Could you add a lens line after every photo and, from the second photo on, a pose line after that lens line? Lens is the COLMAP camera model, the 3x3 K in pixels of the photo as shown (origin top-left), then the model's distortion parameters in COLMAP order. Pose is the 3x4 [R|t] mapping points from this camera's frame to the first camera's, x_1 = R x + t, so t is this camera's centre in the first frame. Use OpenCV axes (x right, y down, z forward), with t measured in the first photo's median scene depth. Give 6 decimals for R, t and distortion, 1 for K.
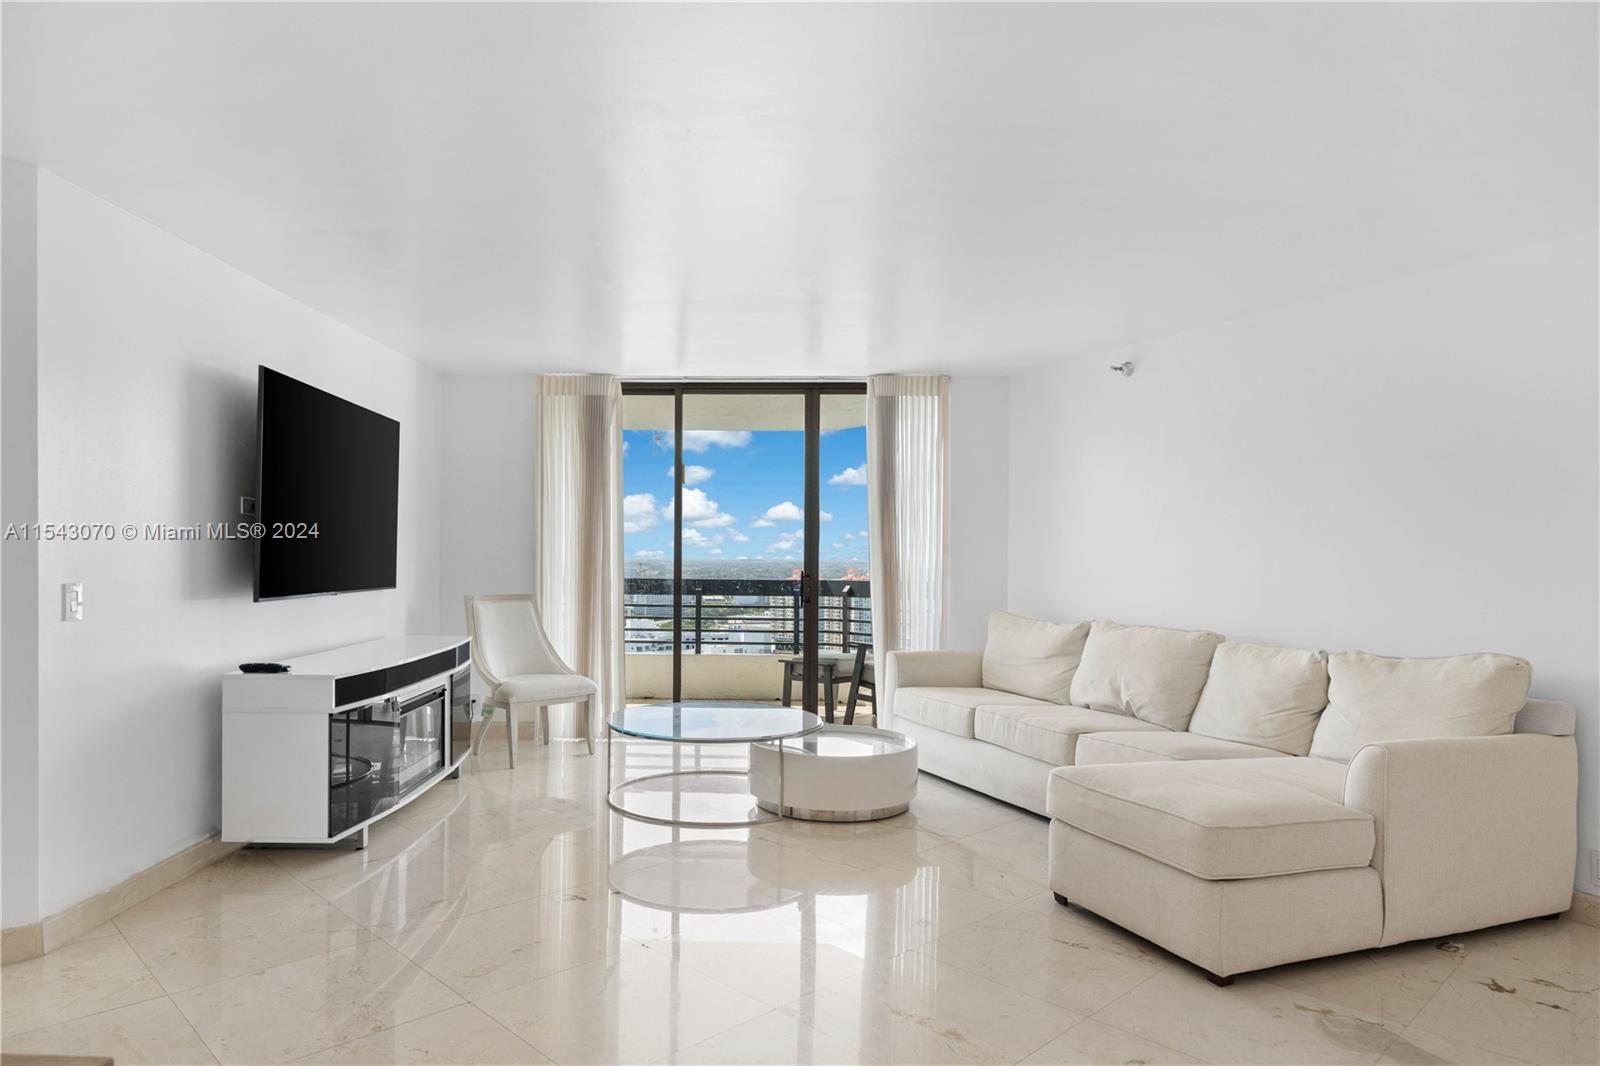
lens RADIAL K [[997.1, 0, 761.5], [0, 997.1, 538.6], [0, 0, 1]] dist [-0.006462, -0.008123]
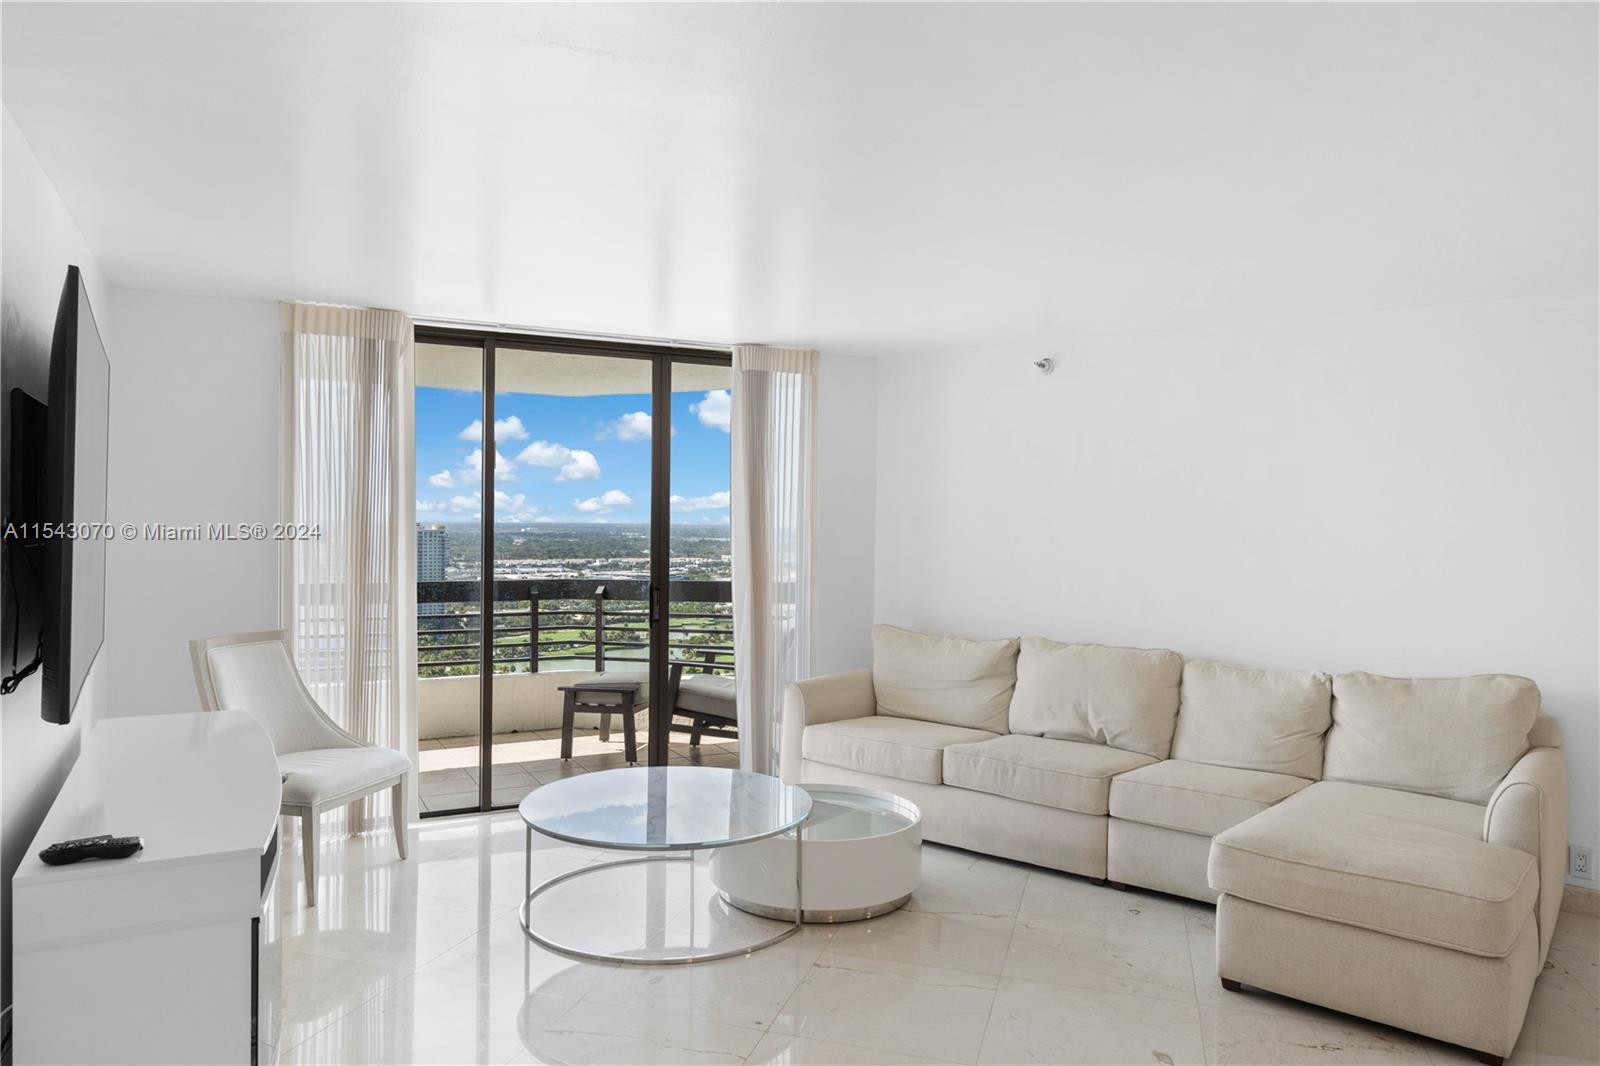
lens RADIAL K [[1065.1, 0, 801.0], [0, 1065.1, 523.4], [0, 0, 1]] dist [-0.003013, 0.003089]
pose [[0.872443, -0.000206, 0.488715, -0.328887], [-0.011906, 0.999694, 0.021676, -0.042723], [-0.488570, -0.024730, 0.872174, 0.246233]]
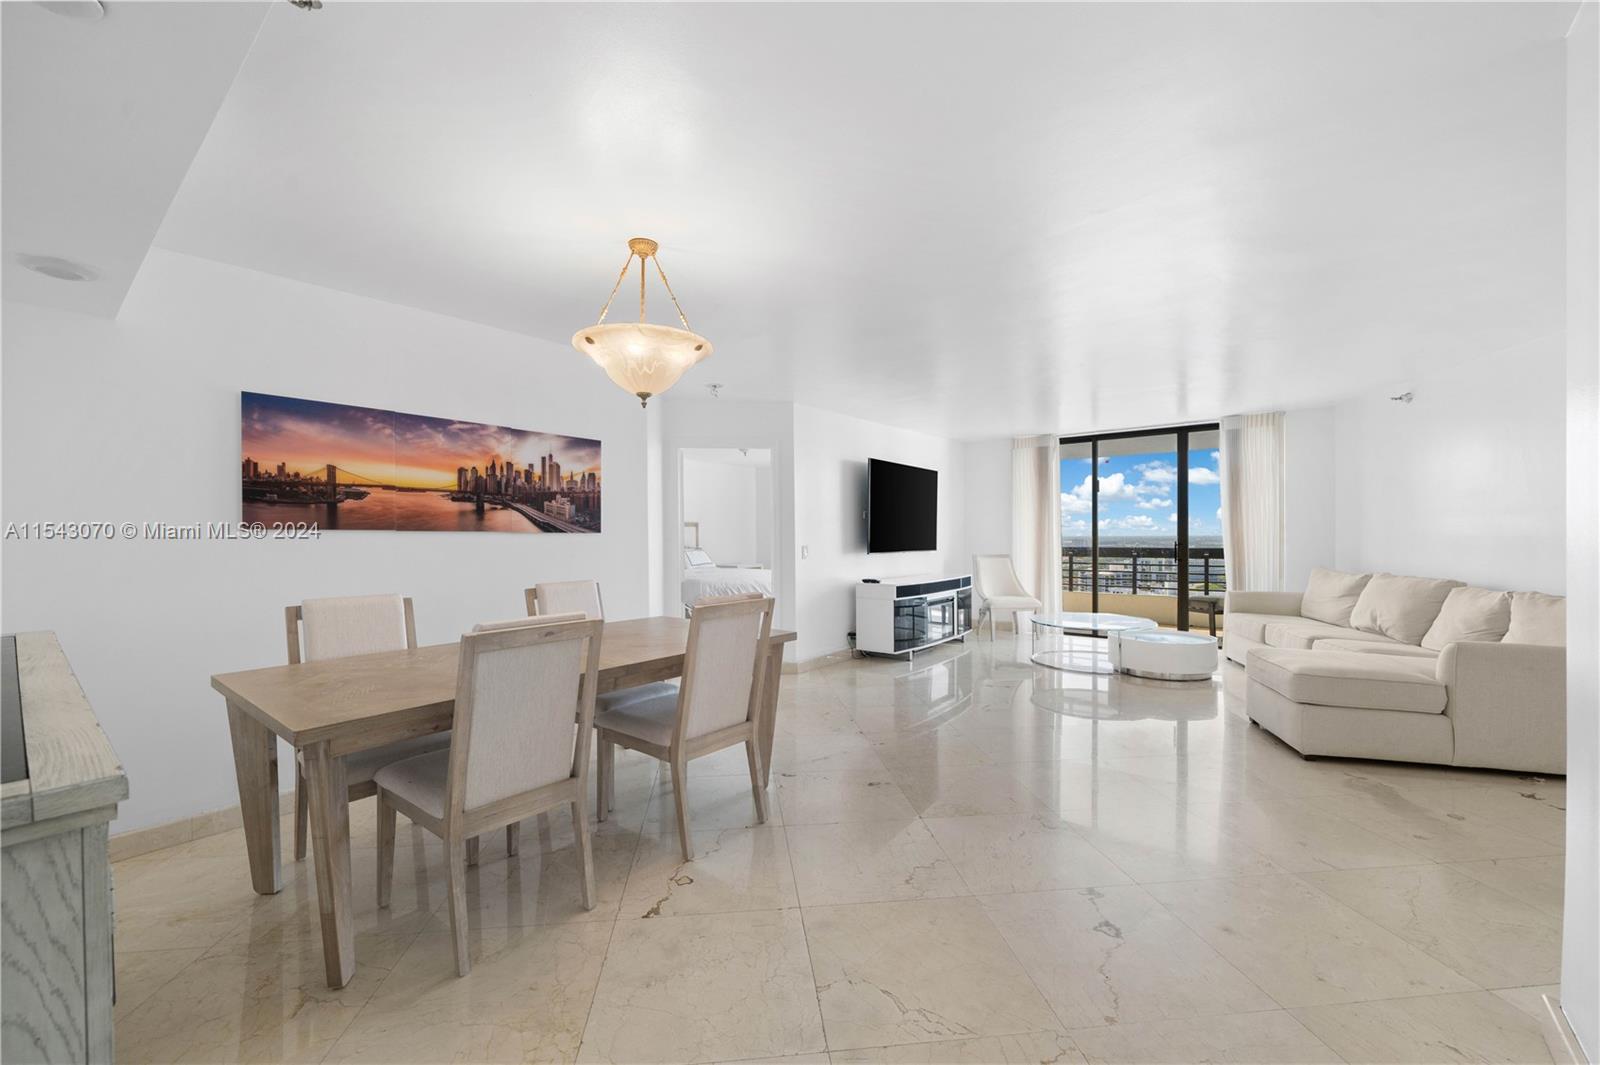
lens RADIAL K [[645.2, 0, 805.9], [0, 645.2, 539.8], [0, 0, 1]] dist [-0.002588, -0.000116]
pose [[0.805042, -0.009604, -0.593140, 0.222319], [0.020862, 0.999709, 0.012127, 0.004156], [0.592851, -0.022137, 0.805008, -0.262282]]
